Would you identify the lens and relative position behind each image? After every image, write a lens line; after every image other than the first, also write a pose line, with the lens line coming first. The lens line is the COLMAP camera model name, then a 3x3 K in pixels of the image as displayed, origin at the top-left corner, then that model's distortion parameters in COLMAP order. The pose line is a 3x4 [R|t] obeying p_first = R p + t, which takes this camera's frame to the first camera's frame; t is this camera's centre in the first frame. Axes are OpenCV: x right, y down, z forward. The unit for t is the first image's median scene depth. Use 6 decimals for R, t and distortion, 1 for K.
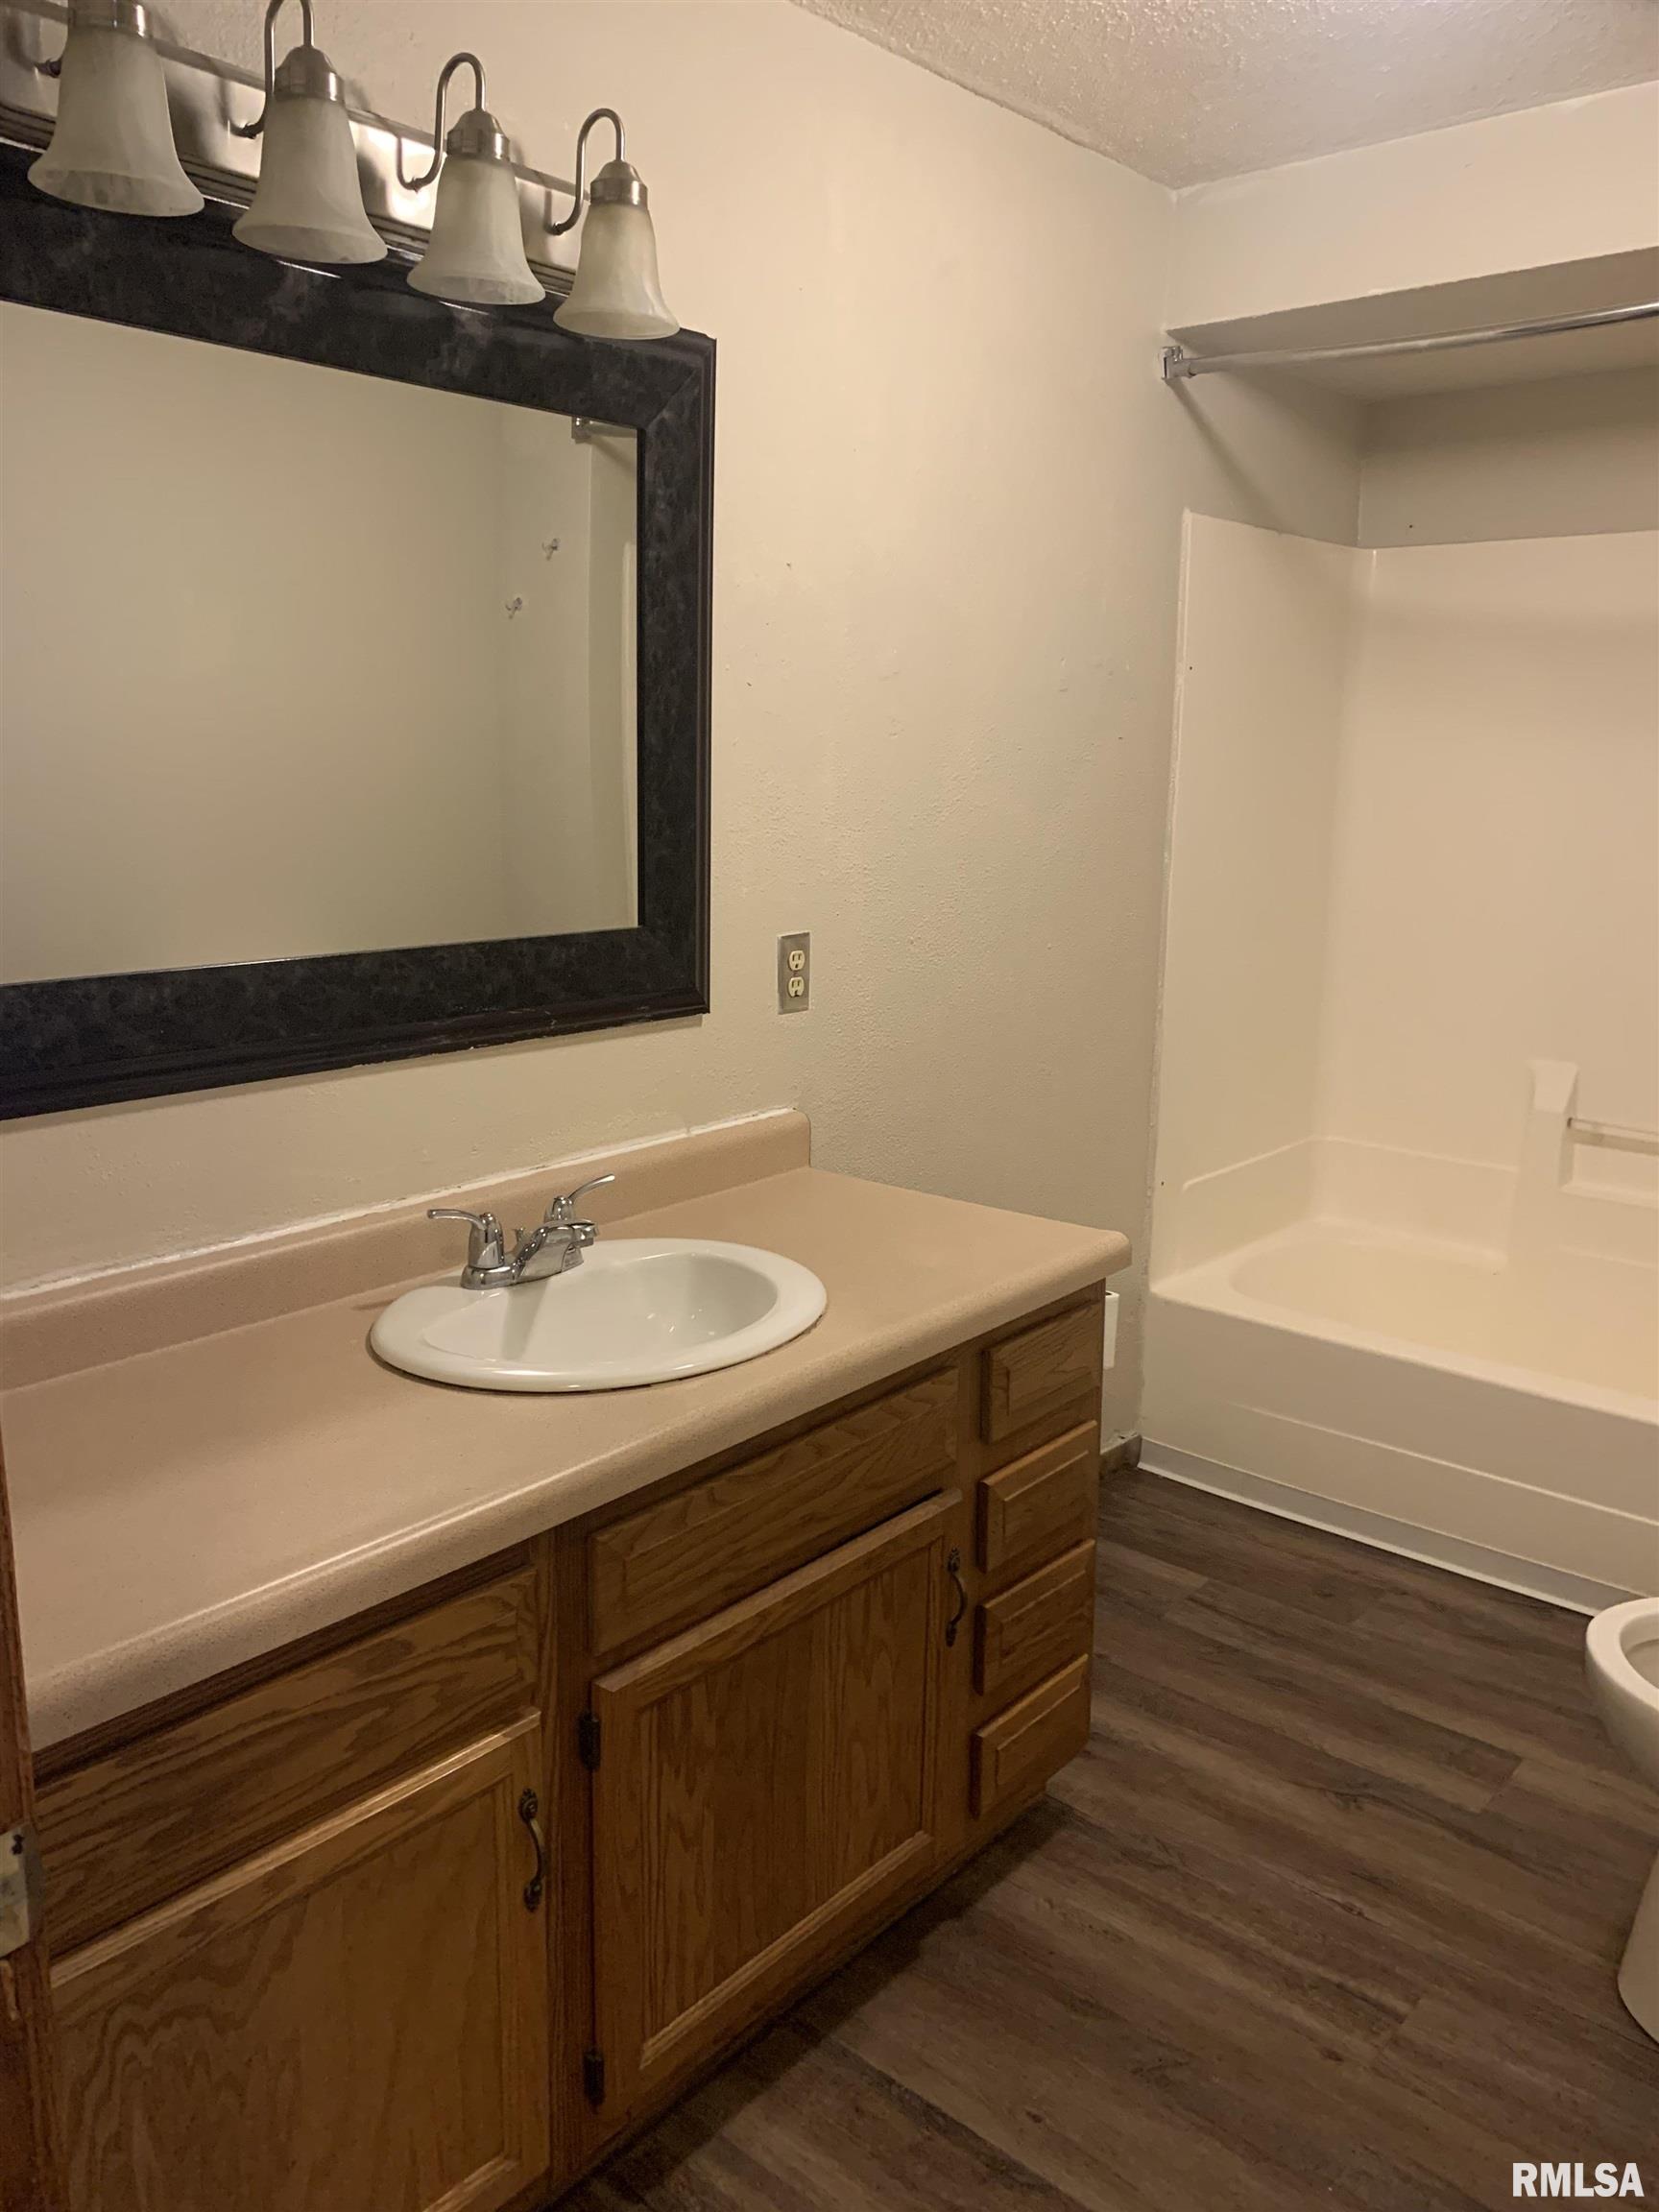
lens RADIAL K [[1692.0, 0, 827.1], [0, 1692.0, 1097.2], [0, 0, 1]] dist [0.021951, -0.008498]
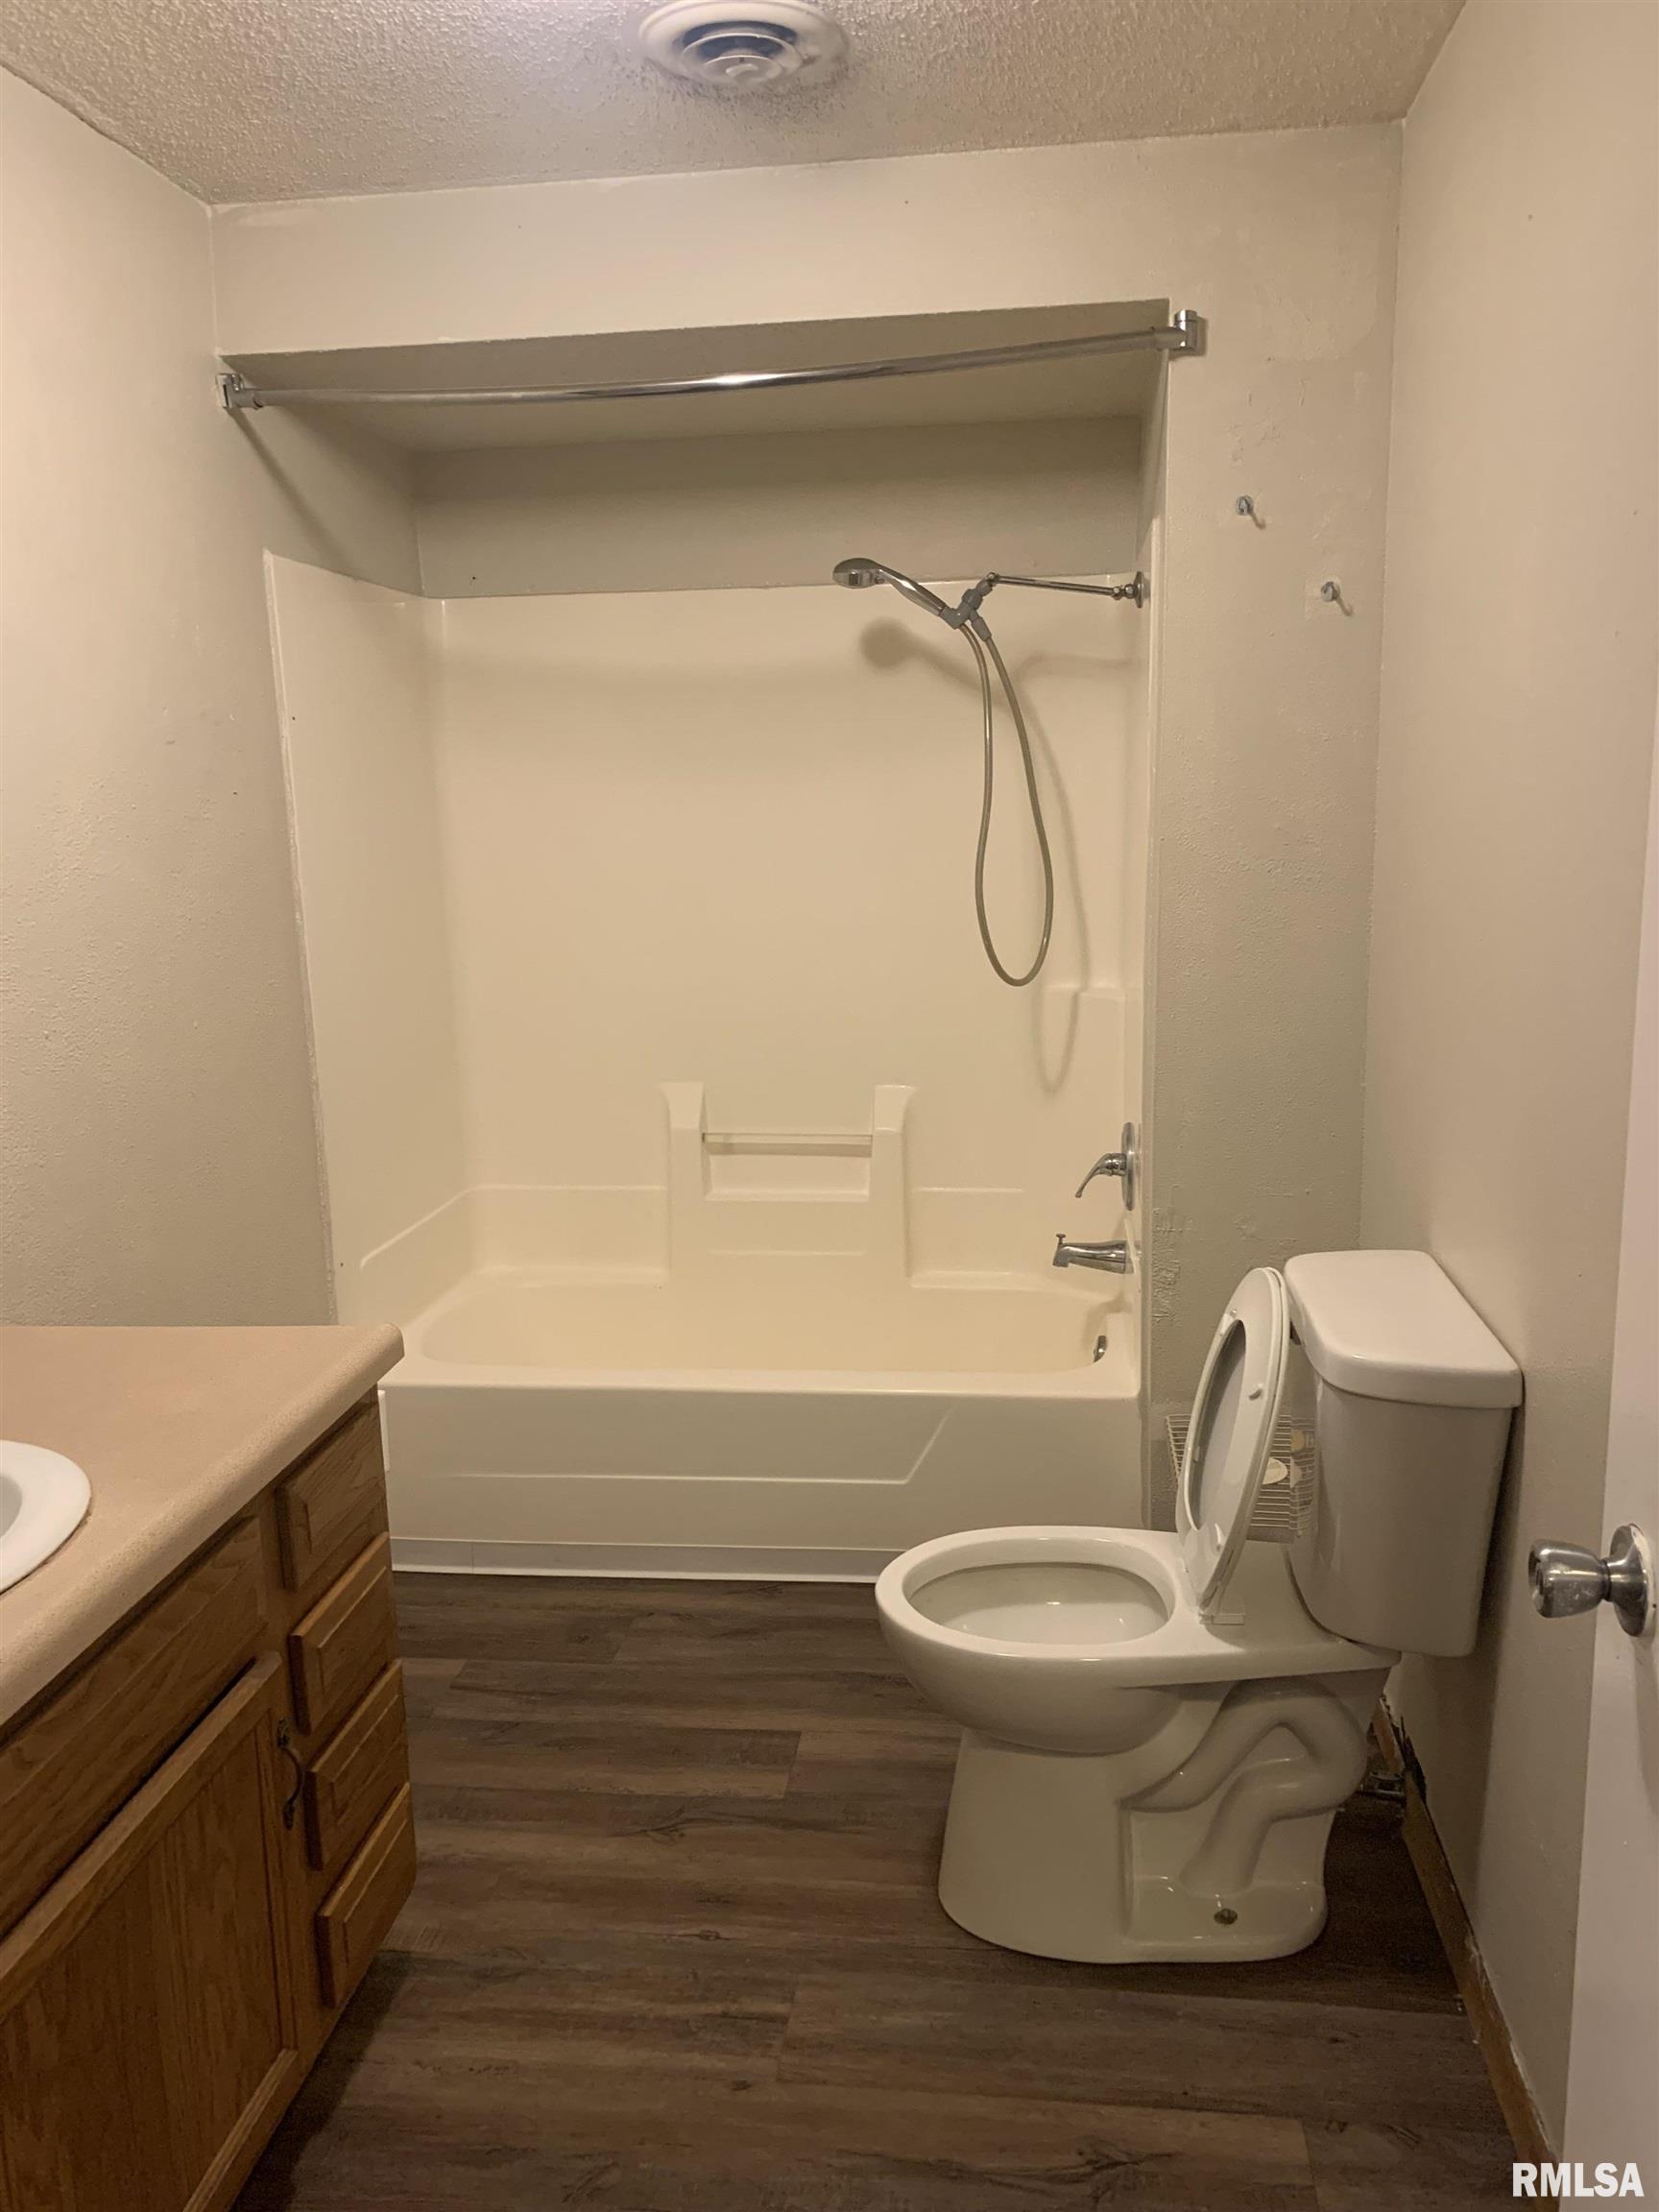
lens RADIAL K [[1690.6, 0, 799.5], [0, 1690.6, 1125.2], [0, 0, 1]] dist [0.016477, -0.006653]
pose [[0.827239, -0.142197, 0.543558, -0.120899], [0.150402, 0.988181, 0.029616, -0.020116], [-0.541345, 0.057252, 0.838849, 0.092233]]
